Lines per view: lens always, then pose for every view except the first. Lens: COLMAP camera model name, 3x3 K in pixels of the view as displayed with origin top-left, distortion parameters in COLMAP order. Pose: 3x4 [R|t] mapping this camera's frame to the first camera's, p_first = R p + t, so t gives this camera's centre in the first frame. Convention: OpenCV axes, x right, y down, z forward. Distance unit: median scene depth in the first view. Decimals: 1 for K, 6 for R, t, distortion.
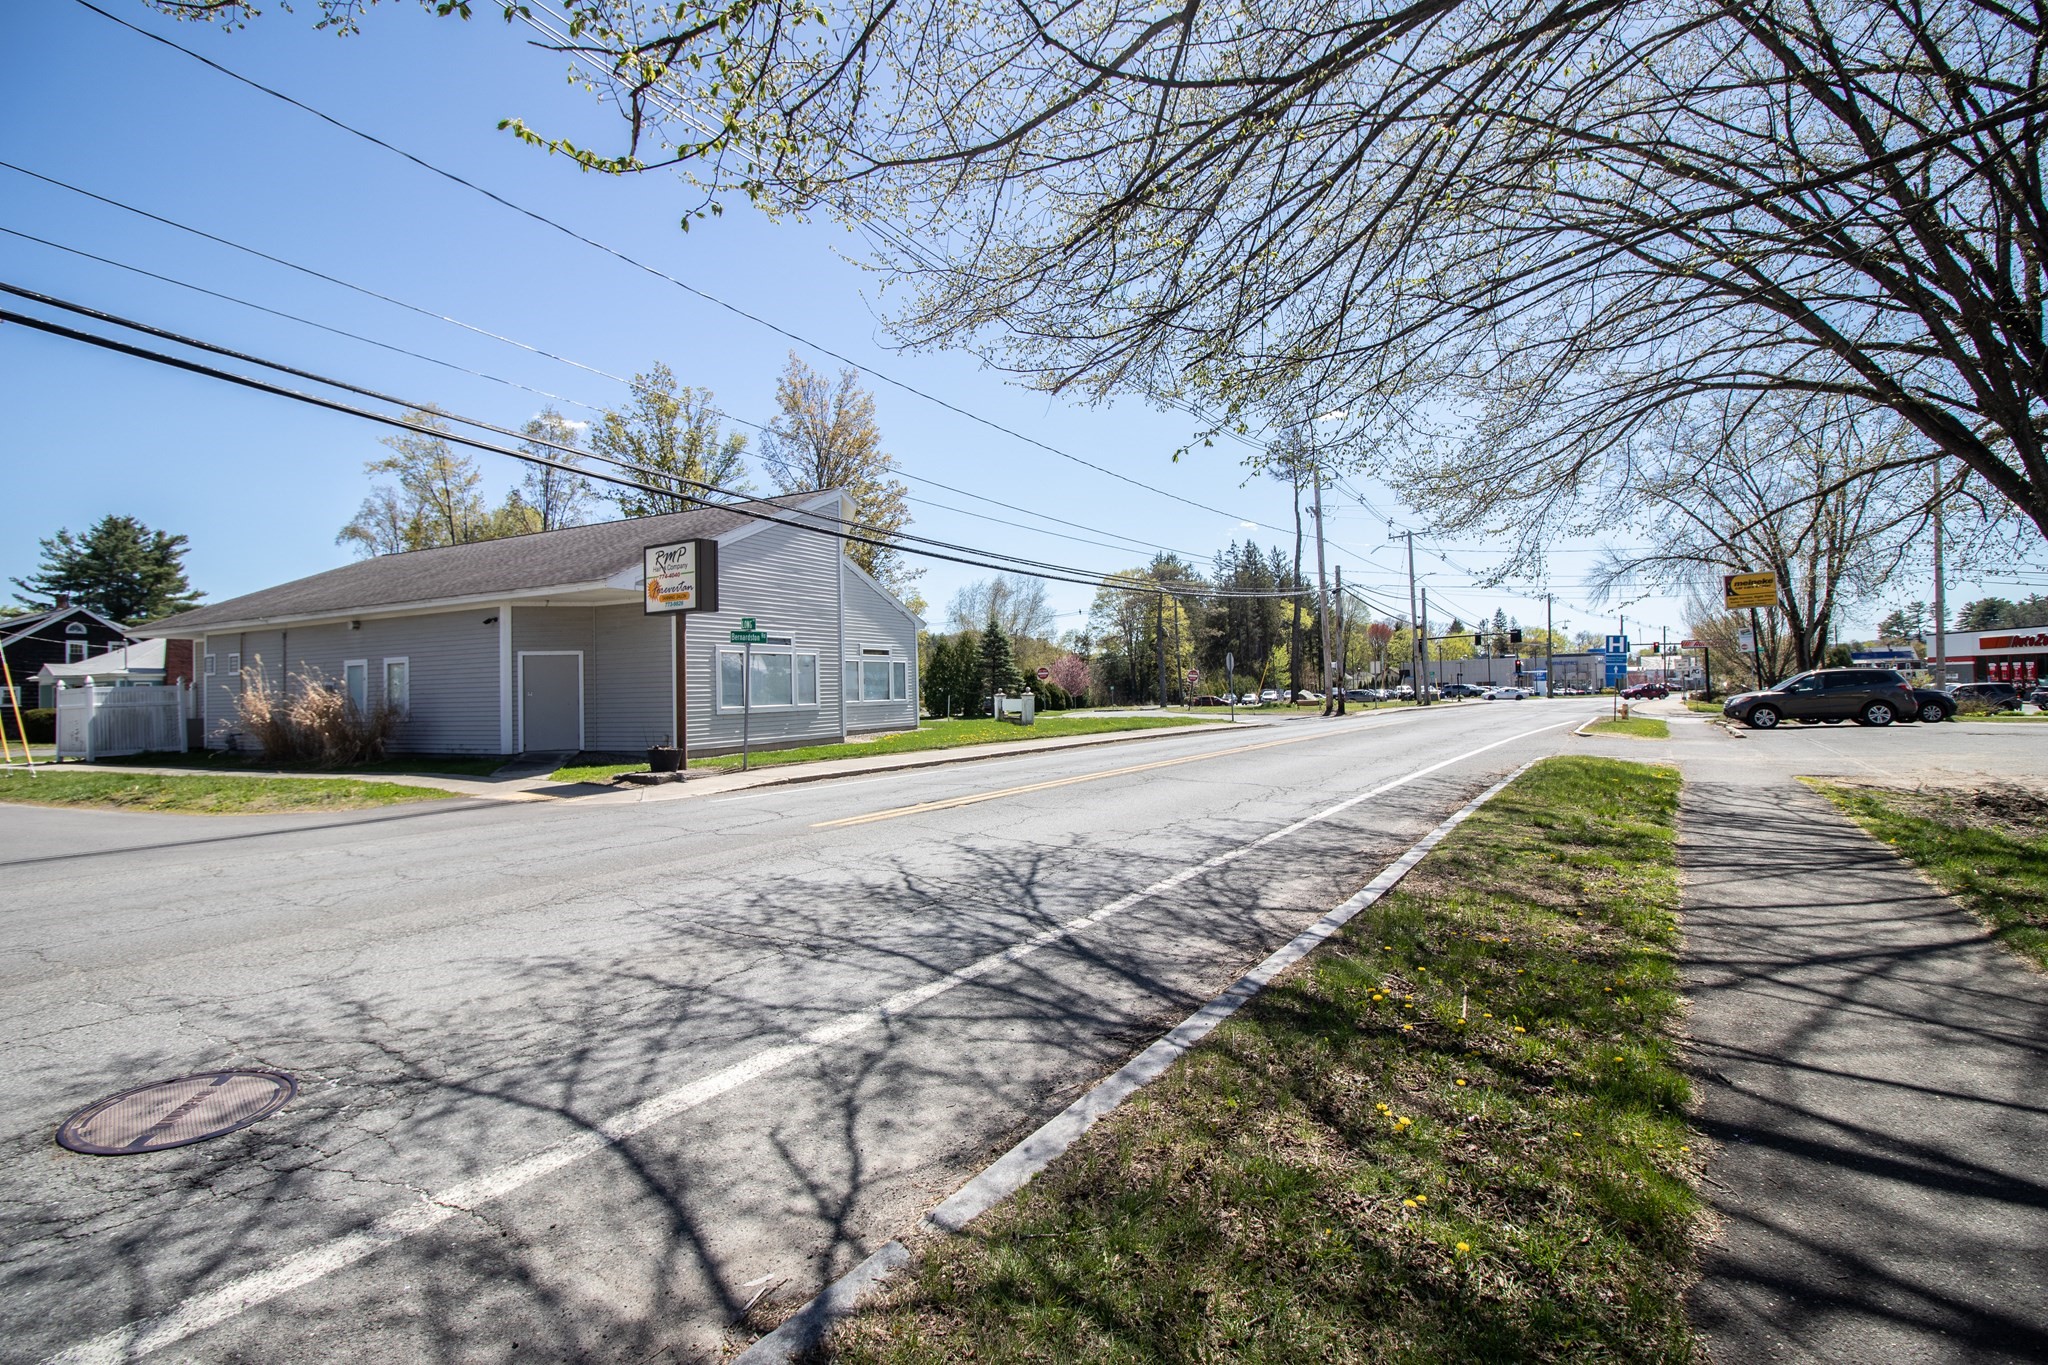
lens RADIAL K [[994.5, 0, 1024.0], [0, 994.5, 682.5], [0, 0, 1]] dist [0.001870, -0.015906]
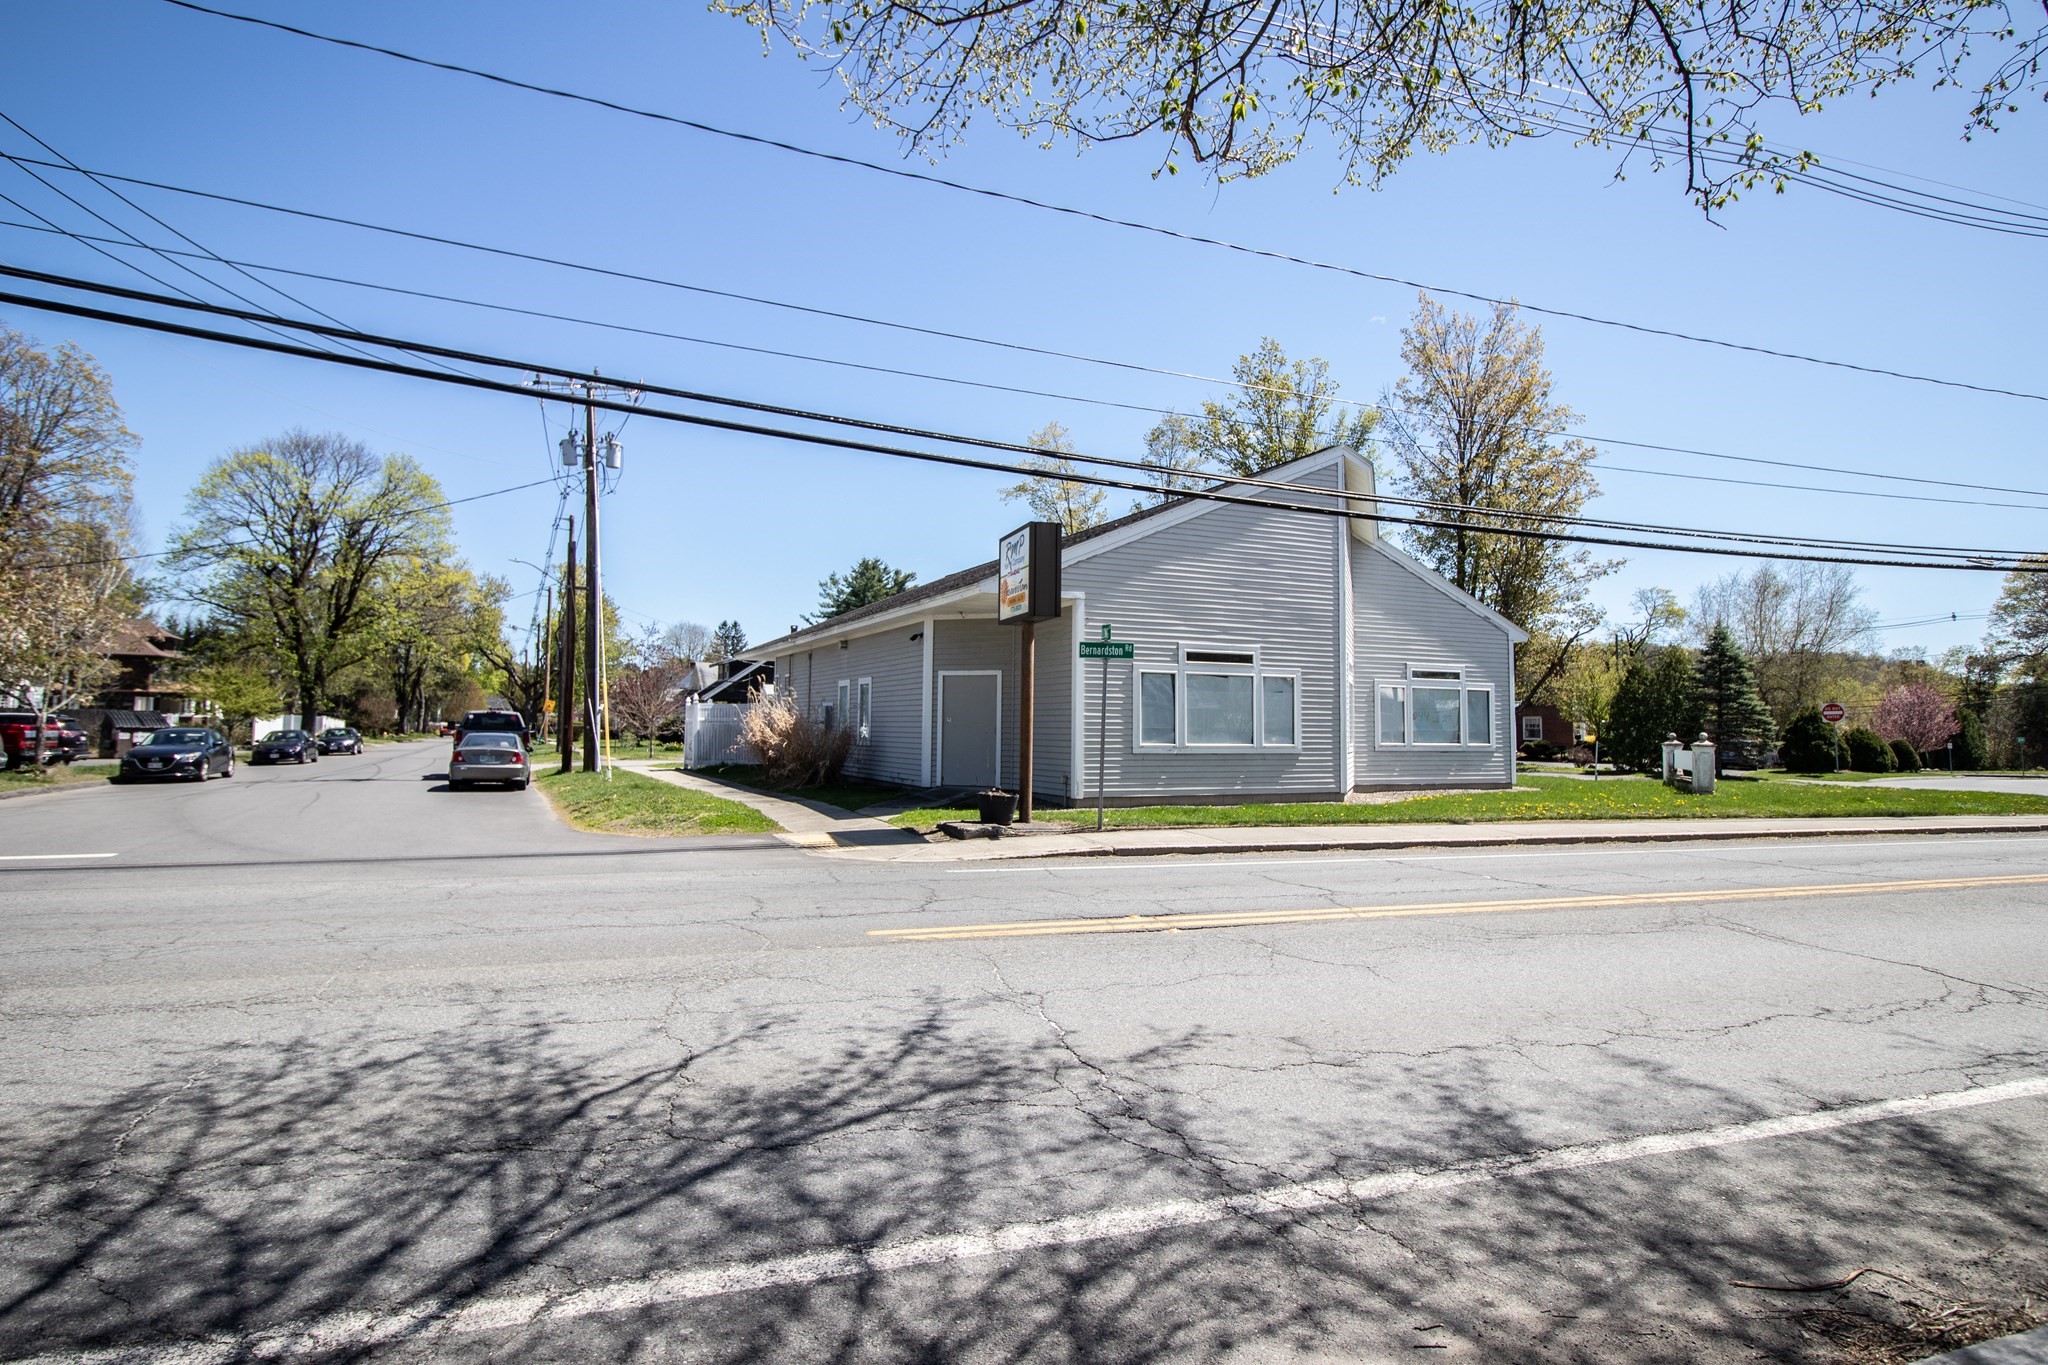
lens RADIAL K [[1136.9, 0, 989.3], [0, 1136.9, 676.9], [0, 0, 1]] dist [-0.003051, -0.000180]
pose [[0.774013, 0.003256, -0.633161, 0.102358], [-0.024282, 0.999404, -0.024546, -0.001512], [0.632704, 0.034373, 0.773631, 0.157365]]
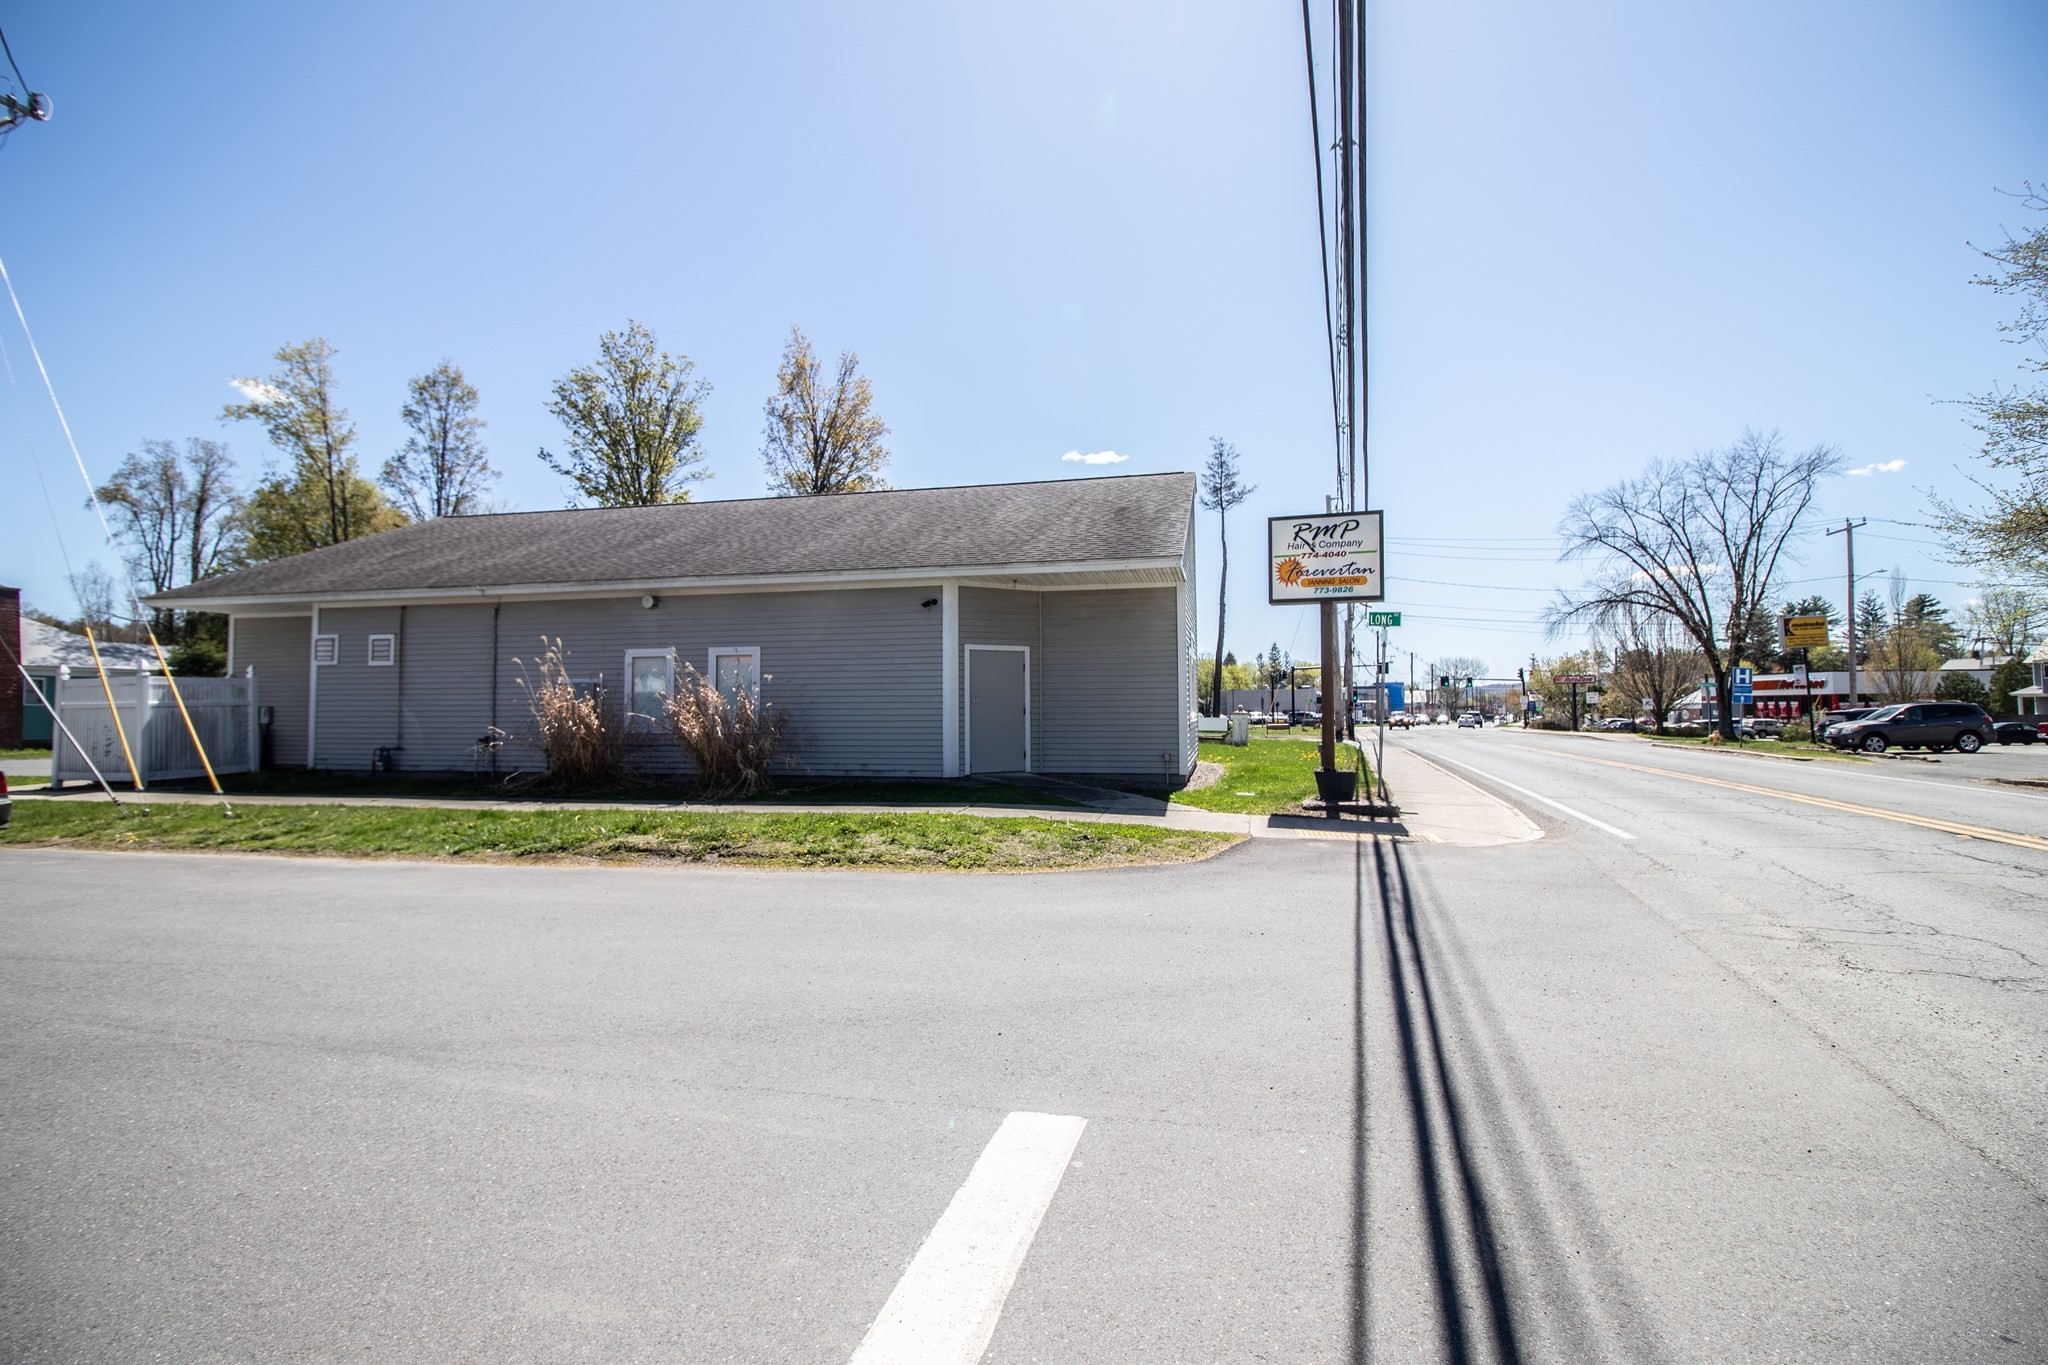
lens RADIAL K [[994.5, 0, 1024.0], [0, 994.5, 682.5], [0, 0, 1]] dist [0.001870, -0.015906]
pose [[0.966051, 0.025176, 0.257122, -0.417064], [-0.019031, 0.999471, -0.026361, 0.011452], [-0.257650, 0.020573, 0.966019, 0.150017]]
